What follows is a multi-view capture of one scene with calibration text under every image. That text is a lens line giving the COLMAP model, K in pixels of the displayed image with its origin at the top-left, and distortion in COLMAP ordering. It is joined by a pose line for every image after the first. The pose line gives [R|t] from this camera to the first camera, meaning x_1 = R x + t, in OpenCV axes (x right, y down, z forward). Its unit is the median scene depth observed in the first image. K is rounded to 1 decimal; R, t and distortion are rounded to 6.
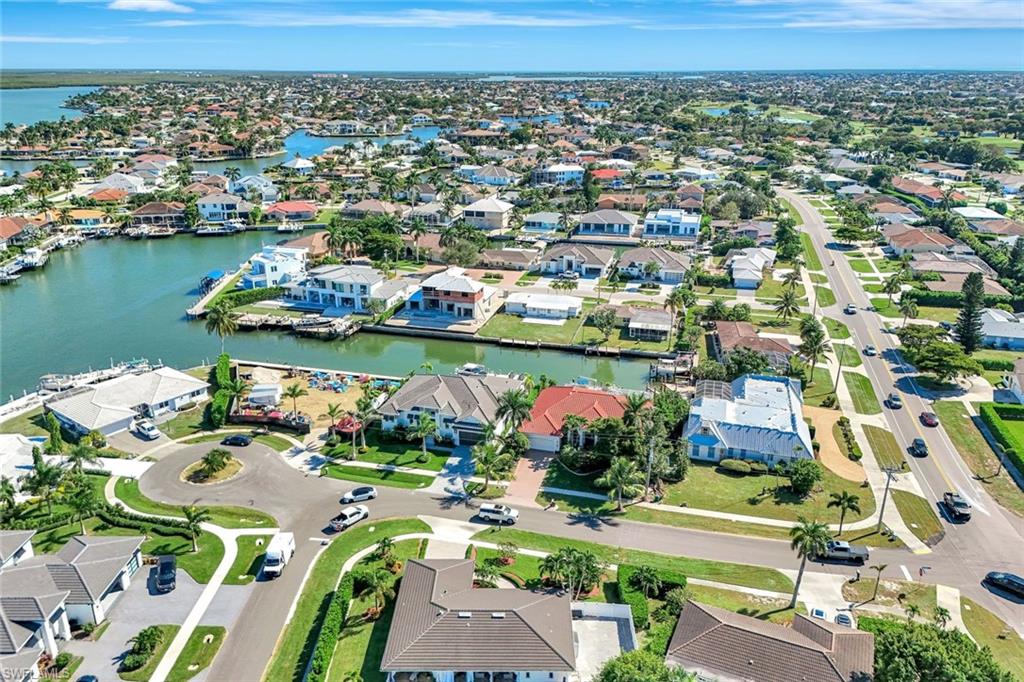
lens RADIAL K [[746.3, 0, 512.0], [0, 746.3, 341.0], [0, 0, 1]] dist [0.029420, -0.004516]
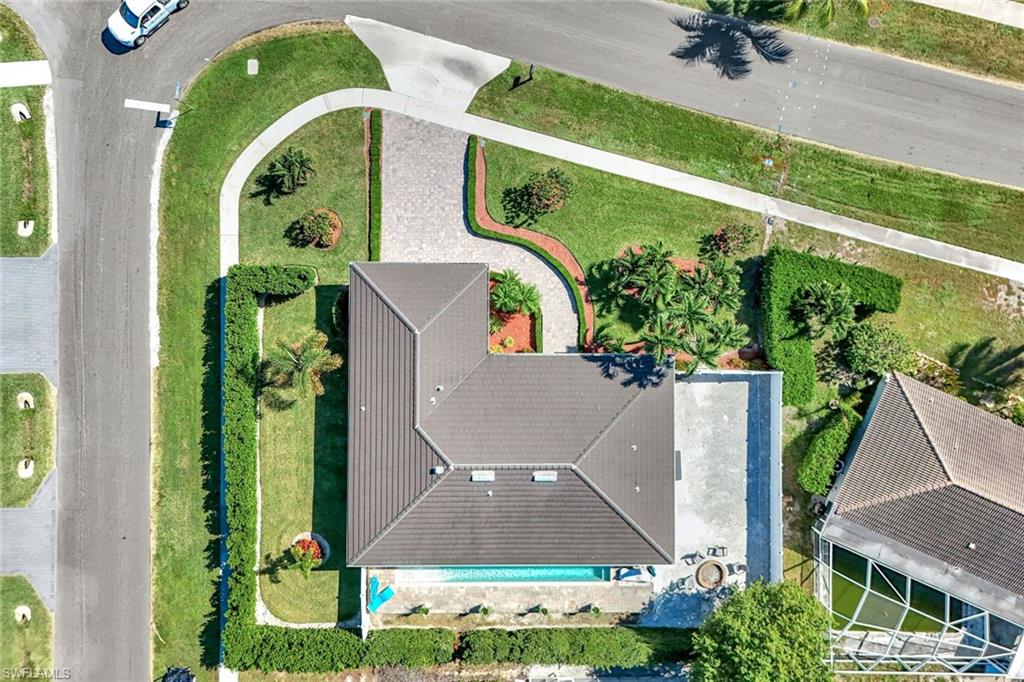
lens RADIAL K [[746.3, 0, 512.0], [0, 746.3, 341.0], [0, 0, 1]] dist [0.029420, -0.004516]
pose [[0.999744, -0.009546, 0.020531, -0.037607], [-0.016085, 0.338726, 0.940748, -0.124331], [-0.015935, -0.940837, 0.338485, 0.657172]]
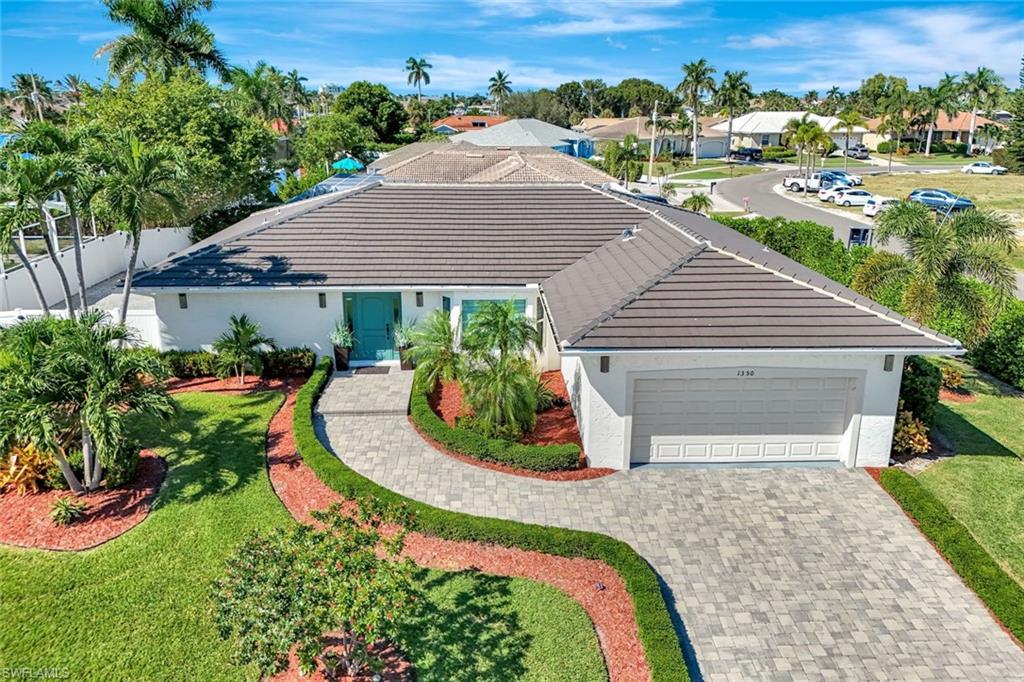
lens RADIAL K [[746.3, 0, 512.0], [0, 746.3, 341.0], [0, 0, 1]] dist [0.029420, -0.004516]
pose [[-0.998127, 0.018258, -0.058384, -0.025588], [-0.021350, 0.790426, 0.612185, 0.173275], [0.057326, 0.612285, -0.788556, 0.955553]]
